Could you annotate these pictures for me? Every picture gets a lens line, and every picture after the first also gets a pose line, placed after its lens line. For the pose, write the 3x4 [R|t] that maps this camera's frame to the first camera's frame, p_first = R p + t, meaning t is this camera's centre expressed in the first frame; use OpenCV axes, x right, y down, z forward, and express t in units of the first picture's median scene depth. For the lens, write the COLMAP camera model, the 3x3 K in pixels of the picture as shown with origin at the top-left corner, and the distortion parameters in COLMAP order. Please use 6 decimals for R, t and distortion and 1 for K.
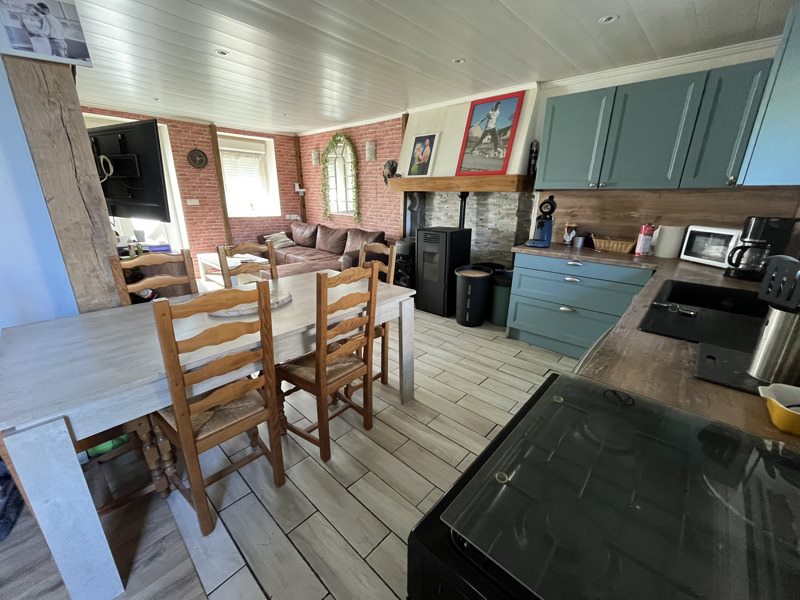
lens RADIAL K [[324.6, 0, 400.7], [0, 324.6, 297.0], [0, 0, 1]] dist [-0.000151, 0.000052]
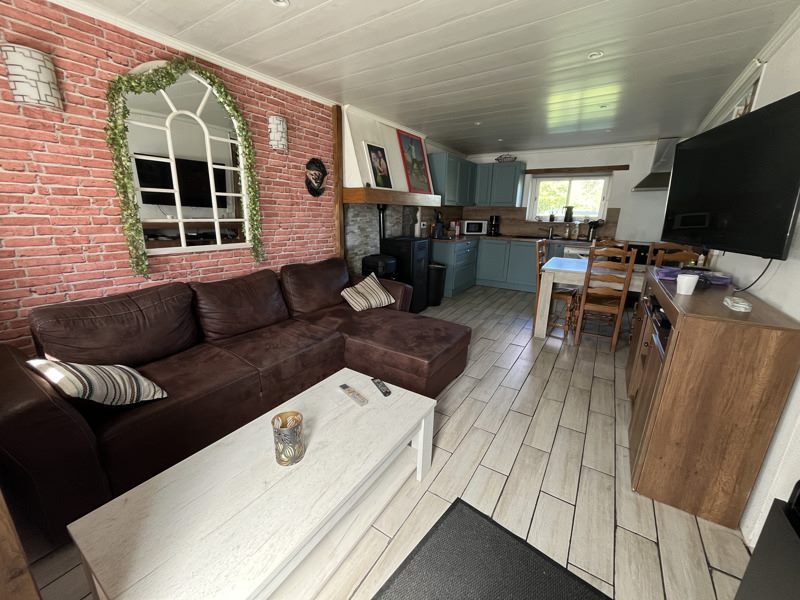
lens RADIAL K [[324.6, 0, 399.5], [0, 324.6, 299.3], [0, 0, 1]] dist [-0.000151, 0.000052]
pose [[-0.169742, -0.279667, 0.944973, -1.004005], [0.275550, 0.907174, 0.317976, -0.391619], [-0.946182, 0.314361, -0.076923, 1.204054]]
